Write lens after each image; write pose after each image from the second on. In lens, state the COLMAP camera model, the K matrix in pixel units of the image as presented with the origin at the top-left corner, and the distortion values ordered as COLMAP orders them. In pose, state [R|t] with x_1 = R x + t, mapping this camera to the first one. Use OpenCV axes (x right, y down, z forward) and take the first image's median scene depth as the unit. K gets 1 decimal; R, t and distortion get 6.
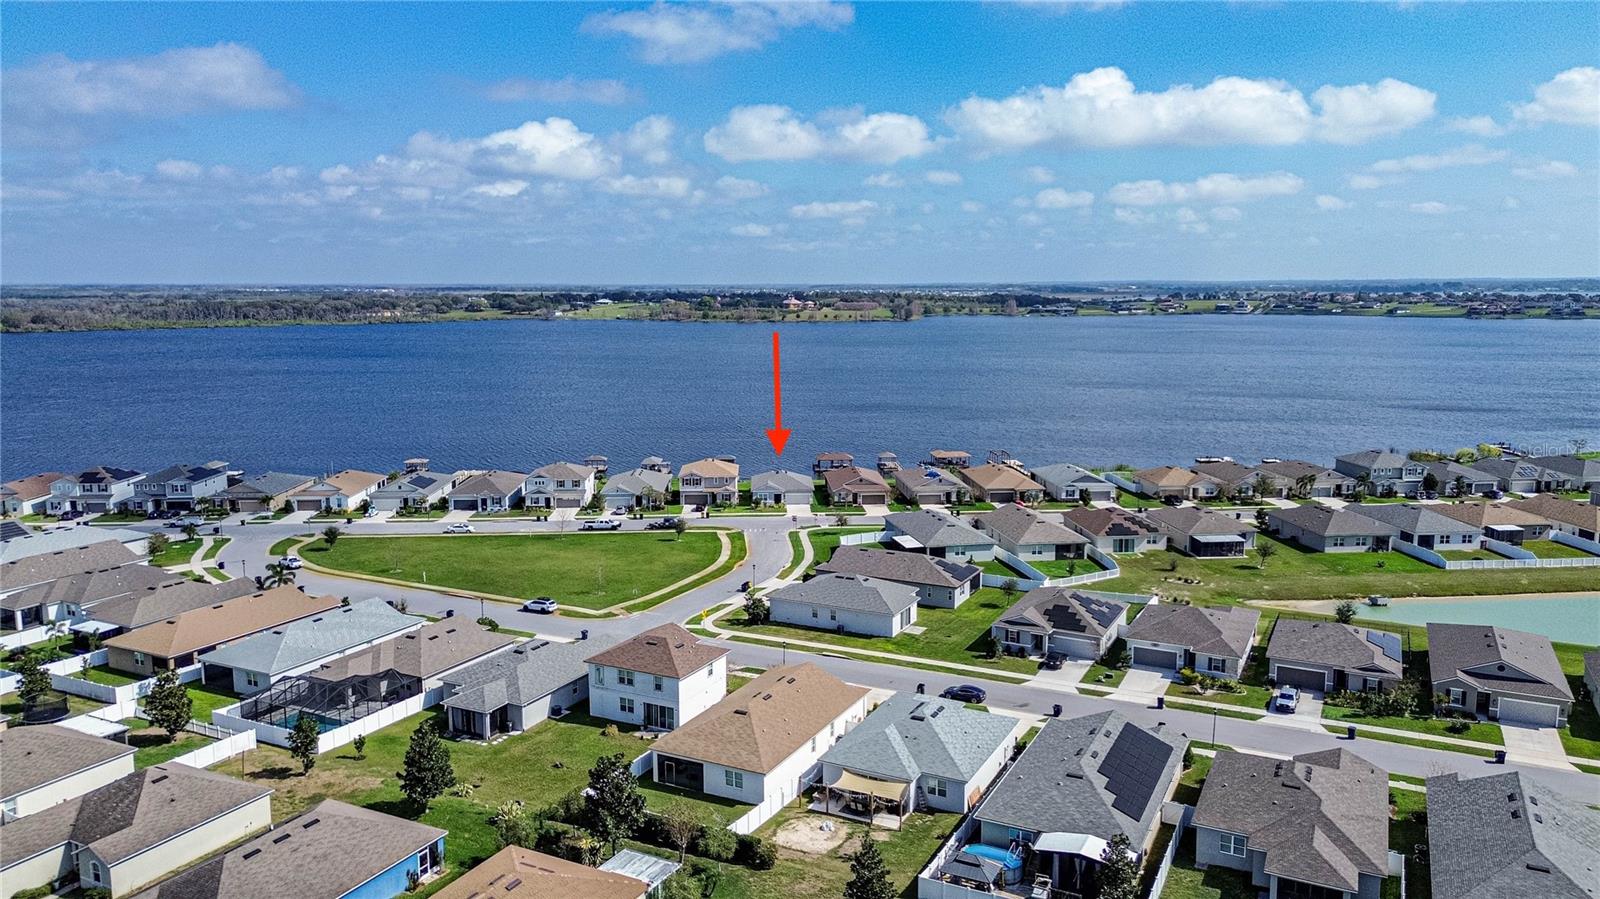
lens RADIAL K [[1123.2, 0, 805.7], [0, 1123.2, 449.9], [0, 0, 1]] dist [0.069662, -0.065512]
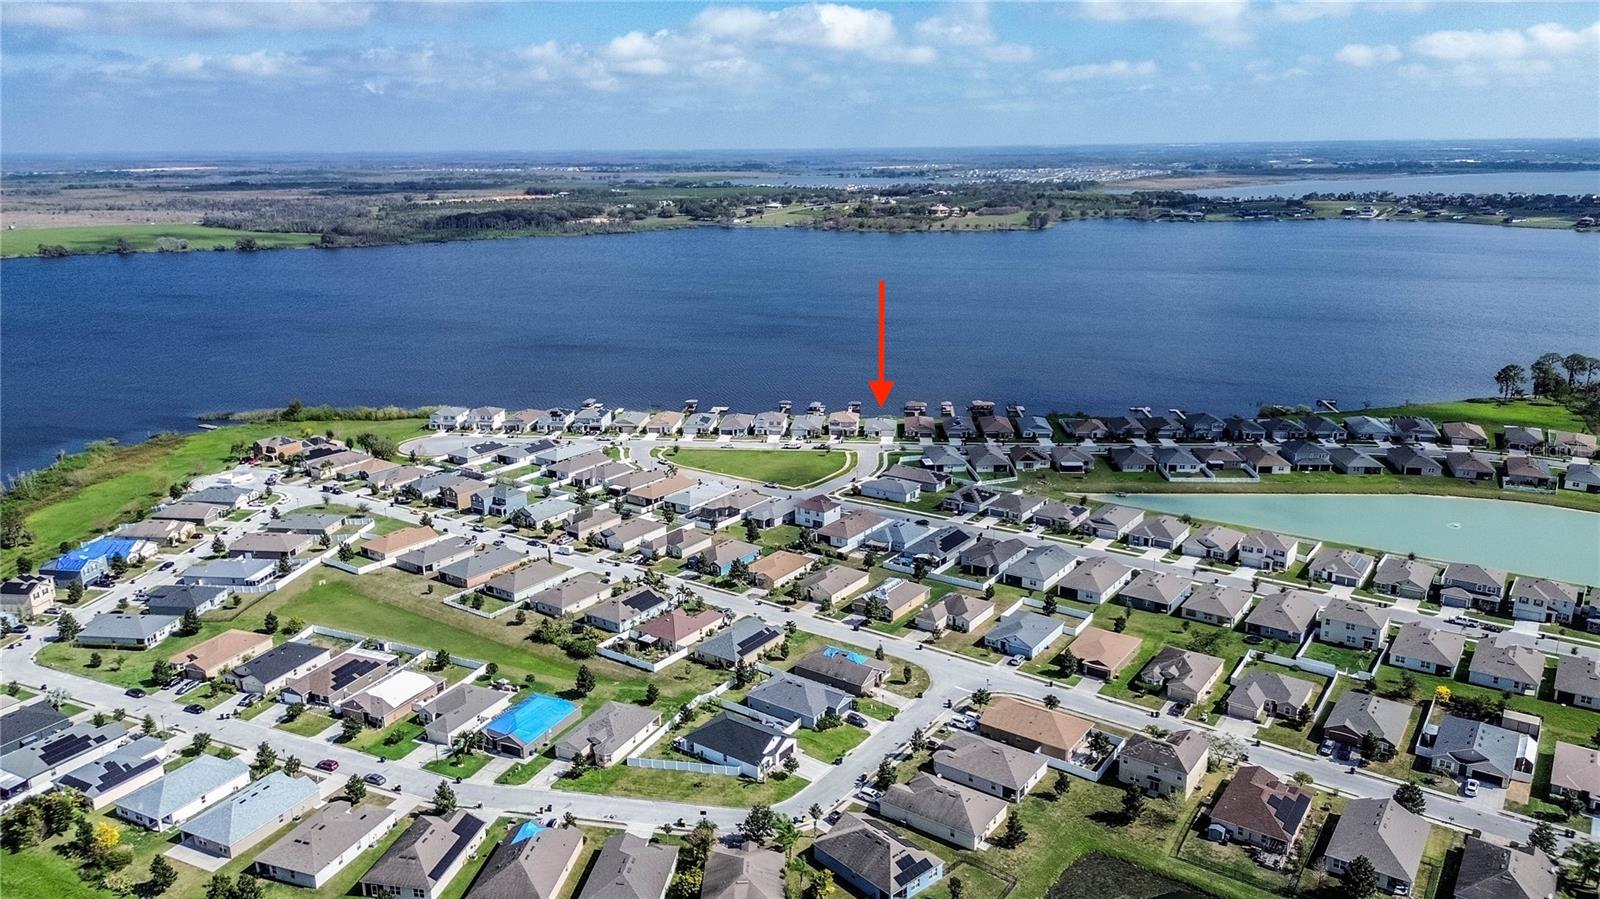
lens RADIAL K [[1123.2, 0, 794.0], [0, 1123.2, 450.9], [0, 0, 1]] dist [0.069662, -0.065512]
pose [[0.988235, 0.030229, -0.149927, 0.141730], [-0.012004, 0.992579, 0.121010, -0.182058], [0.152473, -0.117787, 0.981264, -1.089739]]
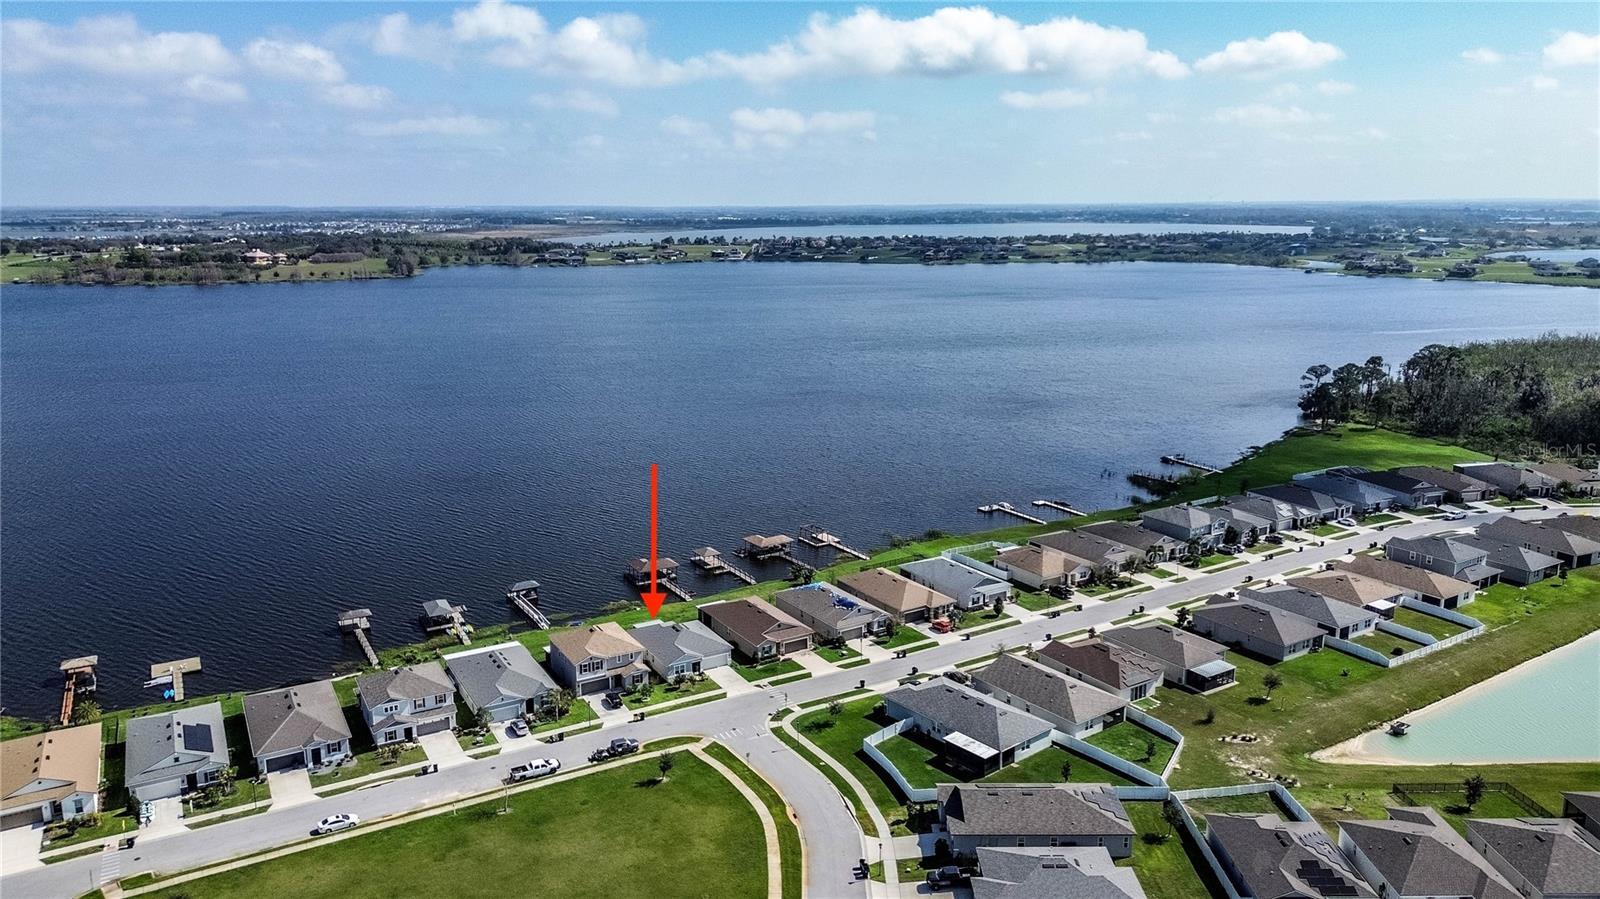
lens RADIAL K [[1123.2, 0, 801.5], [0, 1123.2, 446.4], [0, 0, 1]] dist [0.069662, -0.065512]
pose [[0.887821, -0.097718, 0.449693, -0.340551], [0.068744, 0.994392, 0.080362, -0.195348], [-0.455024, -0.040433, 0.889561, 0.255835]]
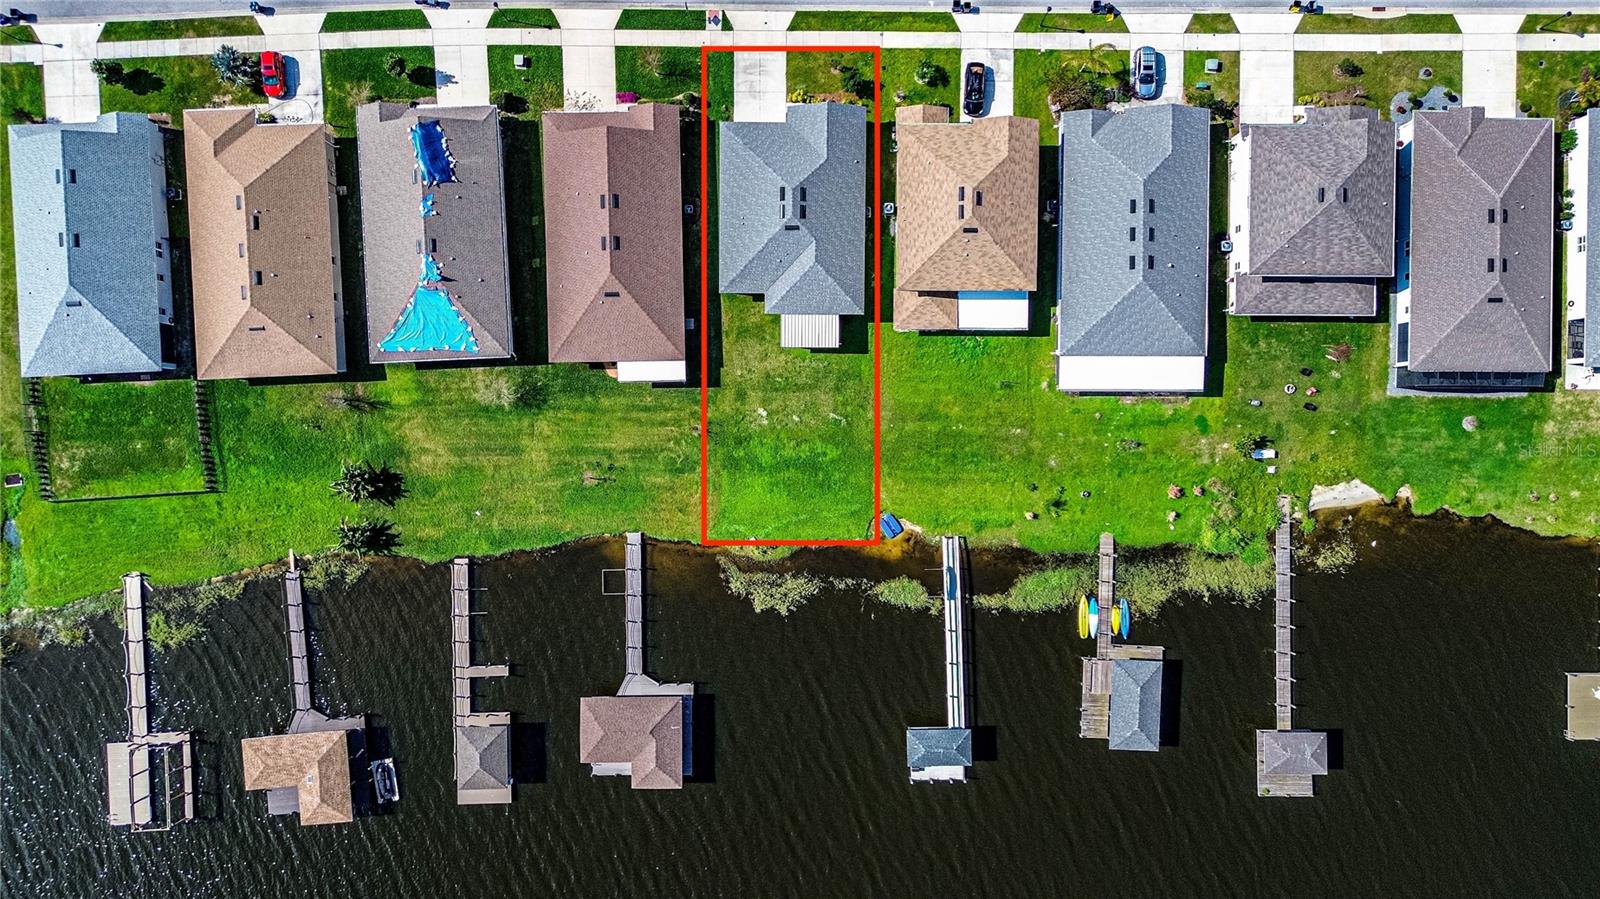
lens RADIAL K [[1123.2, 0, 801.4], [0, 1123.2, 450.5], [0, 0, 1]] dist [0.069662, -0.065512]
pose [[-0.998962, -0.045552, 0.000162, -0.032493], [0.006960, -0.149118, 0.988795, -0.457188], [-0.045018, 0.987770, 0.149281, 1.157866]]
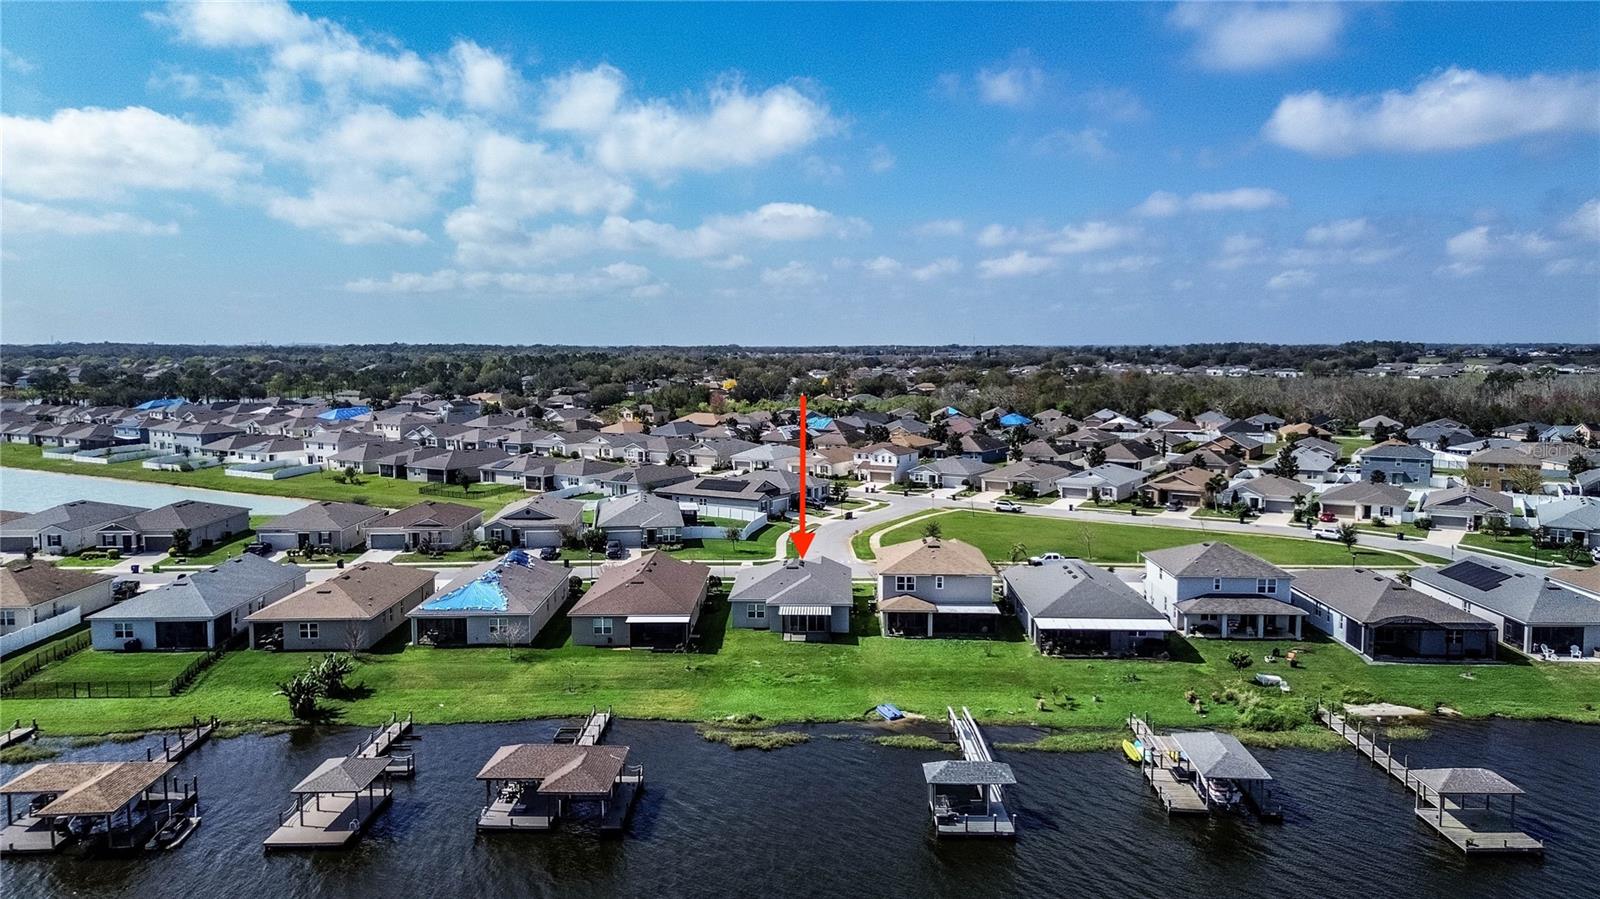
lens RADIAL K [[1123.2, 0, 809.5], [0, 1123.2, 437.2], [0, 0, 1]] dist [0.069662, -0.065512]
pose [[-0.997827, -0.004841, 0.065712, -0.070930], [0.010387, 0.973273, 0.229417, -0.176552], [-0.065067, 0.229601, -0.971107, 1.684961]]
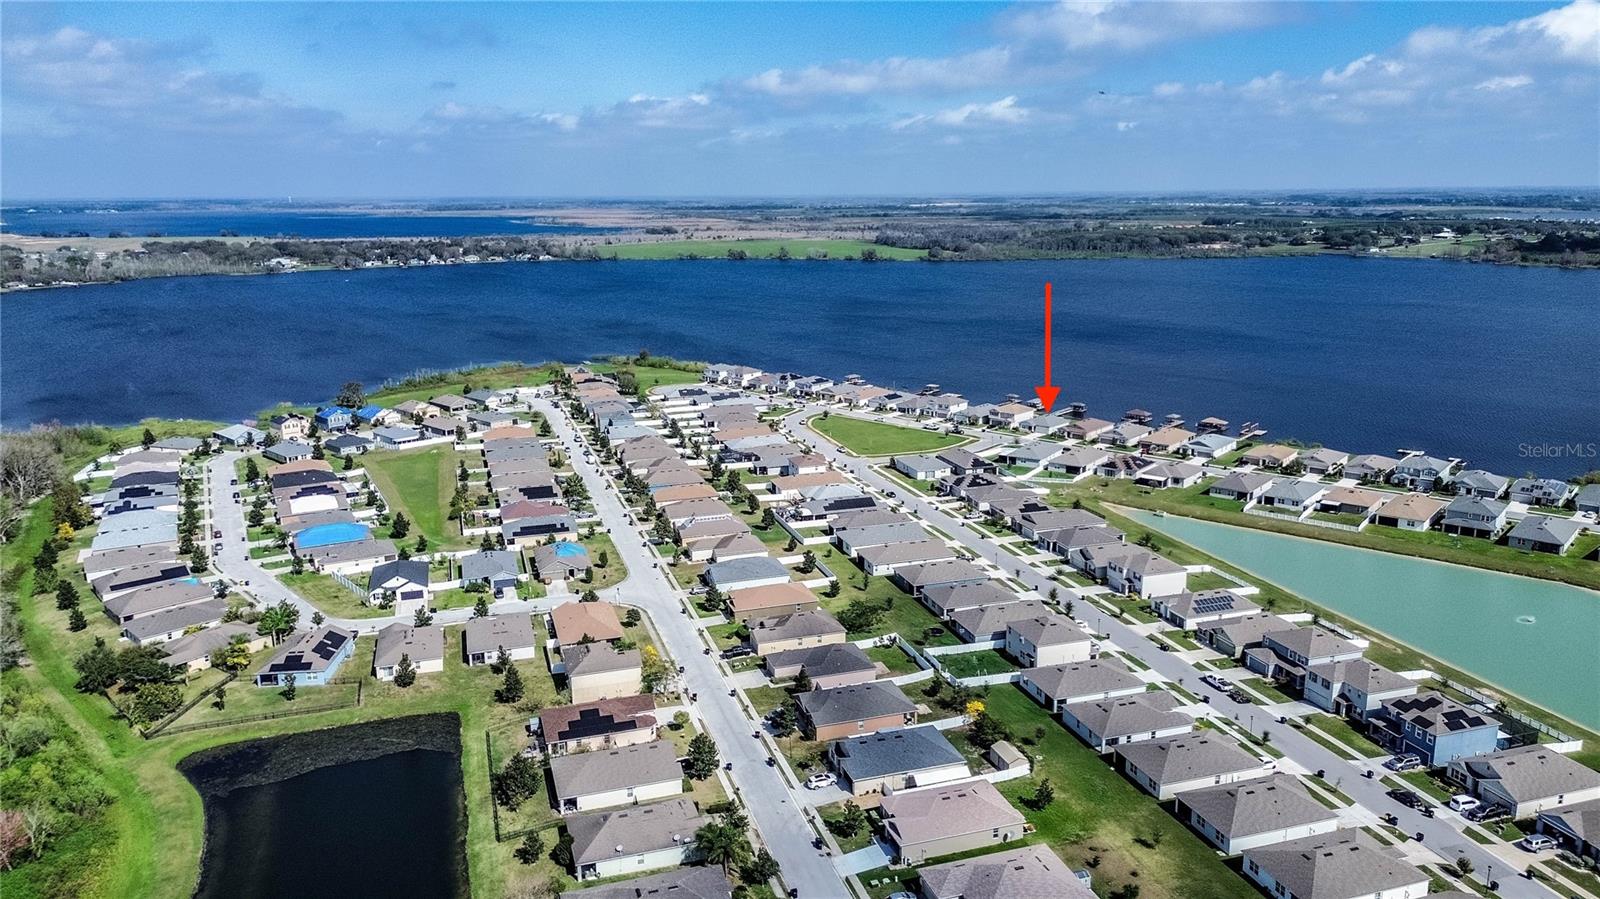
lens RADIAL K [[1123.2, 0, 793.2], [0, 1123.2, 449.4], [0, 0, 1]] dist [0.069662, -0.065512]
pose [[0.697202, 0.155539, -0.699797, 1.117663], [-0.097427, 0.987680, 0.122459, -0.124817], [0.710223, -0.017199, 0.703767, -0.667942]]
